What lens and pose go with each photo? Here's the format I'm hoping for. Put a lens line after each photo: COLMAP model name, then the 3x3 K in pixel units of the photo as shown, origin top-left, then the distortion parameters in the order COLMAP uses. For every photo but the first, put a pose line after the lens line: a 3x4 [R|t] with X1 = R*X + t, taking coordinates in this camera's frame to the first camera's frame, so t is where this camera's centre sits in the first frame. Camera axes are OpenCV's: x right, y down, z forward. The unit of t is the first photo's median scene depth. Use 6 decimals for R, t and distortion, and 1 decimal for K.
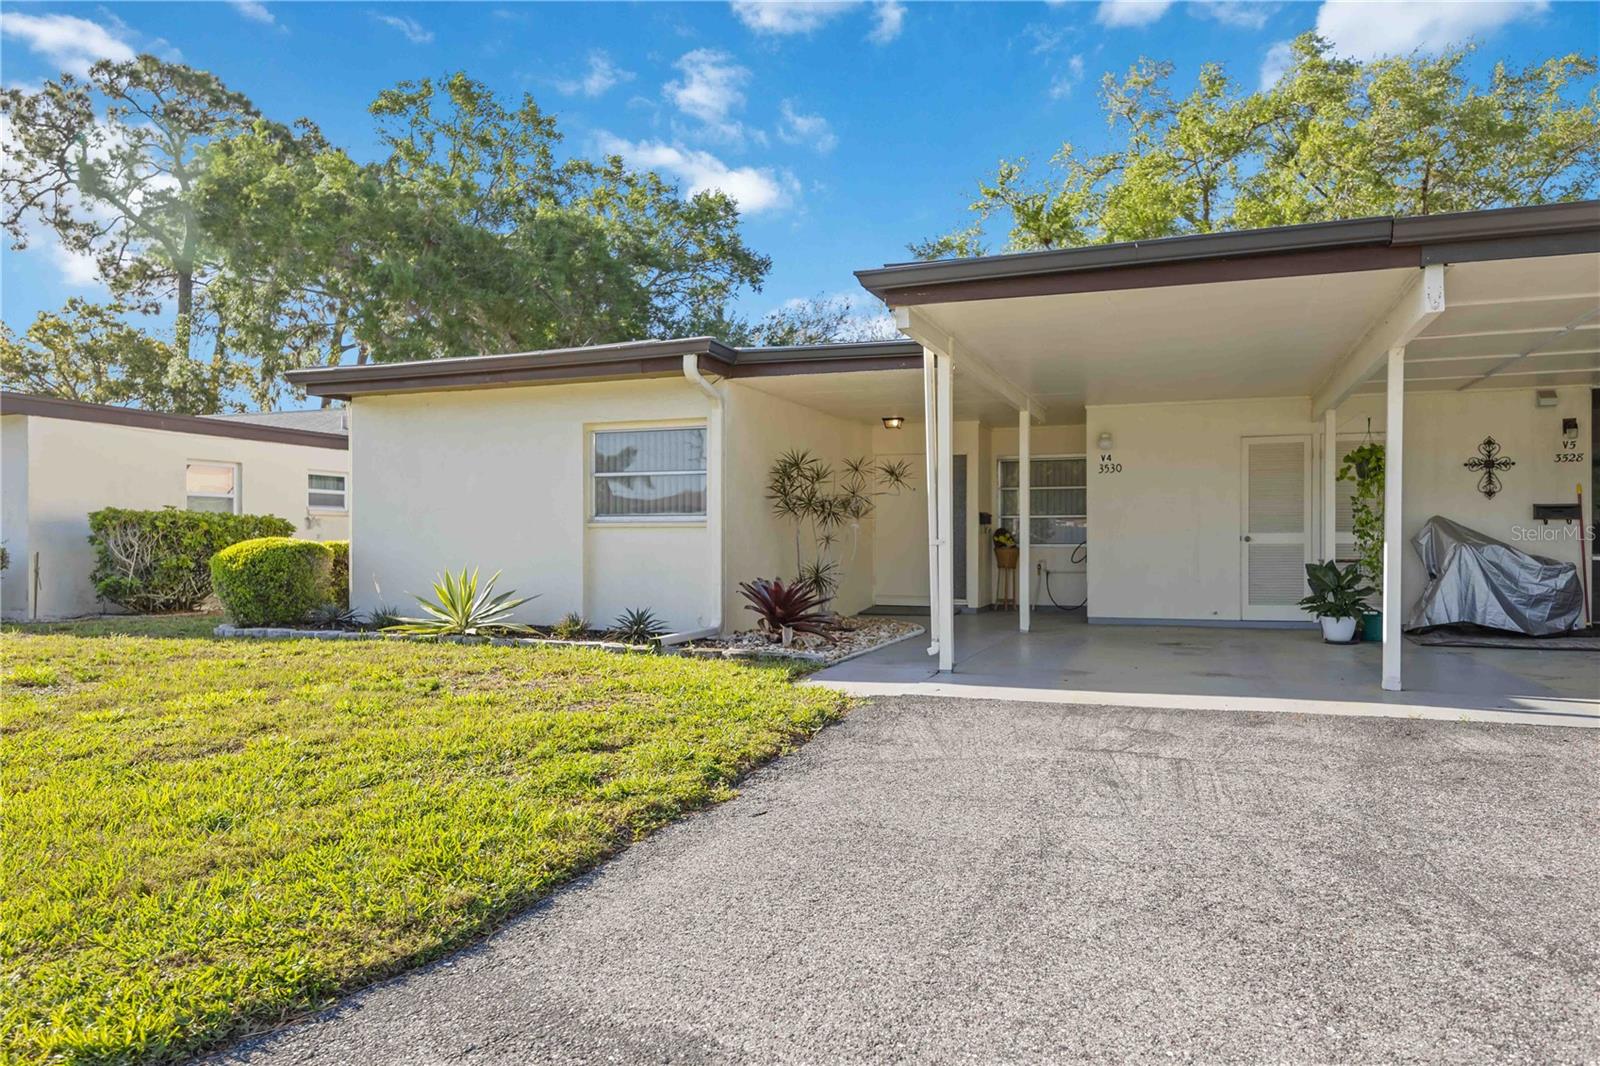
lens RADIAL K [[1069.7, 0, 800.0], [0, 1069.7, 533.0], [0, 0, 1]] dist [0.005682, 0.001412]
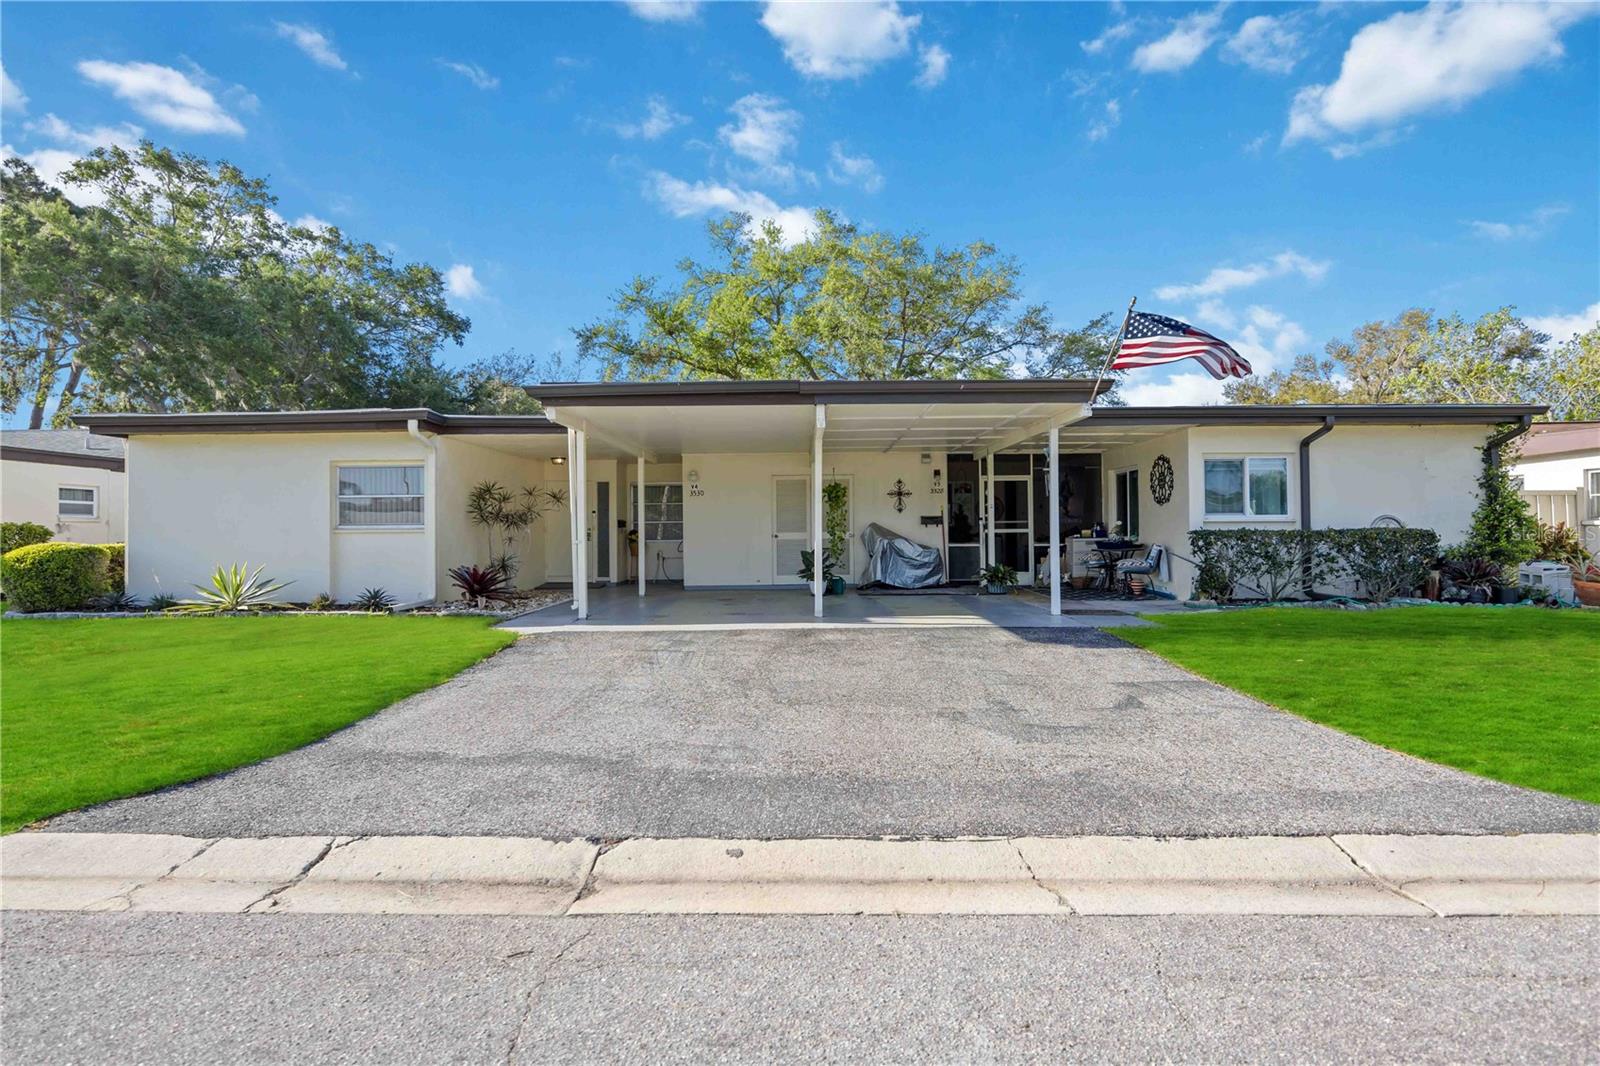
lens RADIAL K [[787.1, 0, 786.4], [0, 787.1, 524.1], [0, 0, 1]] dist [-0.002057, -0.000308]
pose [[0.938291, -0.003485, 0.345830, 0.006696], [0.005766, 0.999968, -0.005567, -0.007387], [-0.345799, 0.007217, 0.938281, -0.186516]]
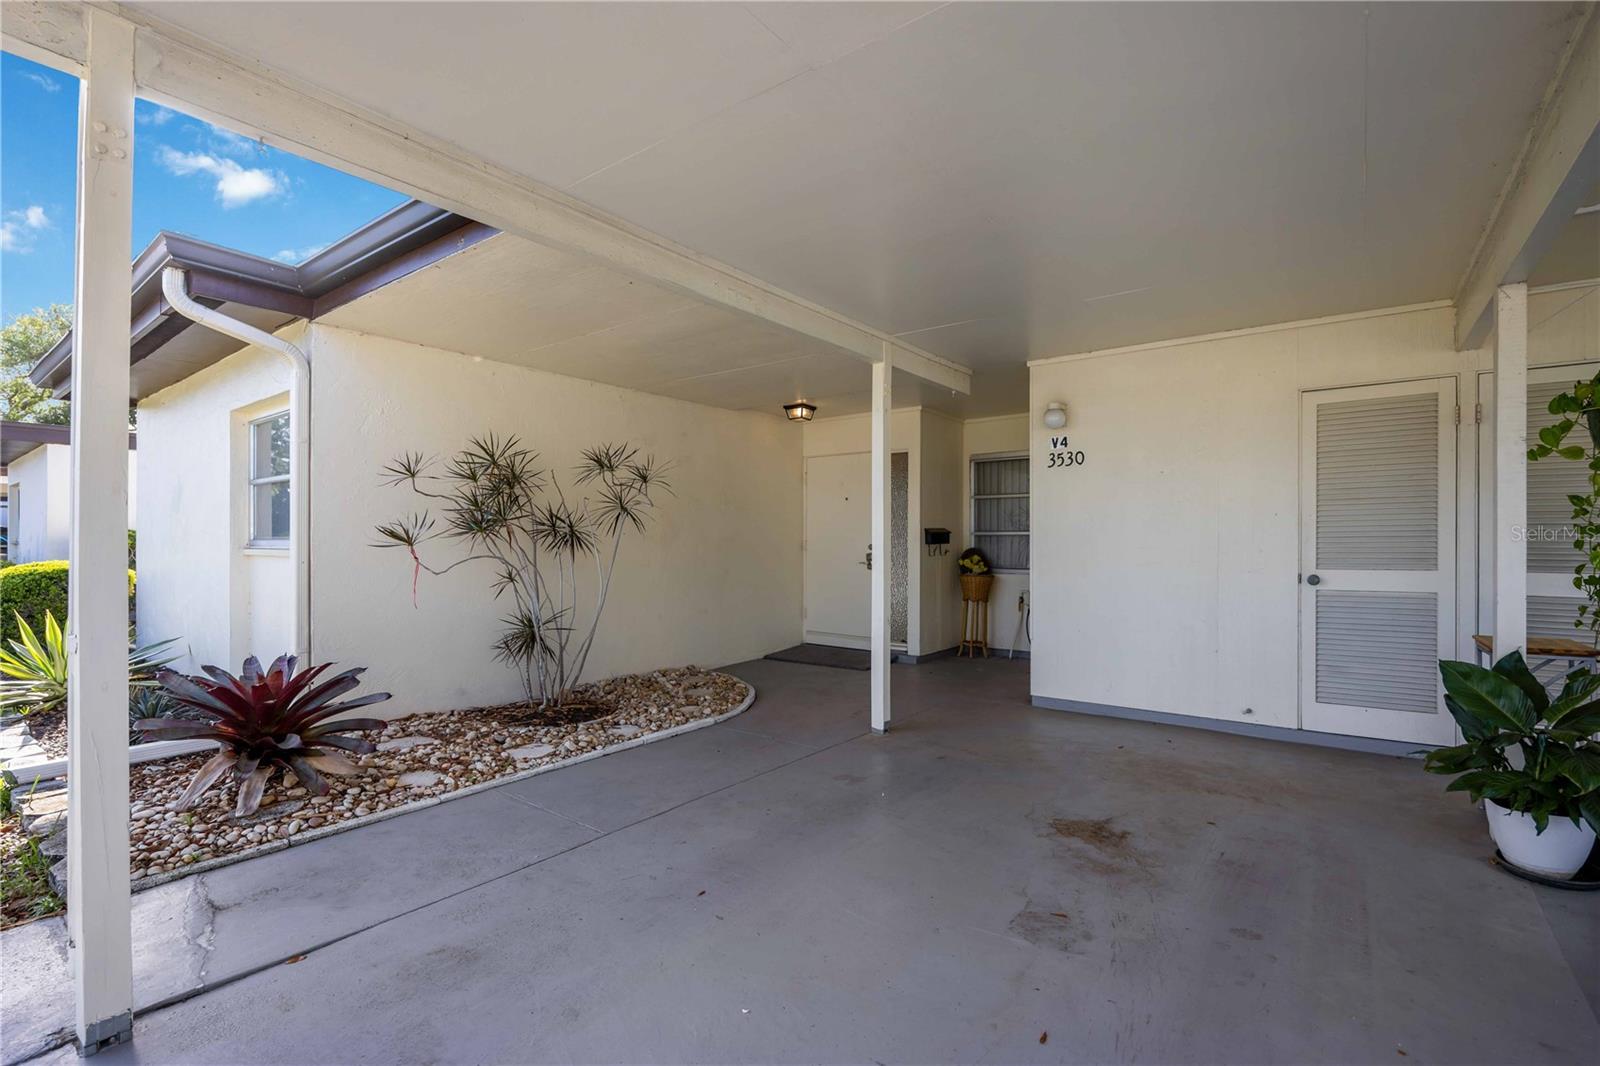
lens RADIAL K [[745.7, 0, 799.0], [0, 745.7, 541.8], [0, 0, 1]] dist [-0.001219, -0.000015]
pose [[0.962601, 0.000011, -0.270924, 0.301488], [0.002213, 0.999966, 0.007903, -0.019033], [0.270915, -0.008207, 0.962568, 0.634677]]
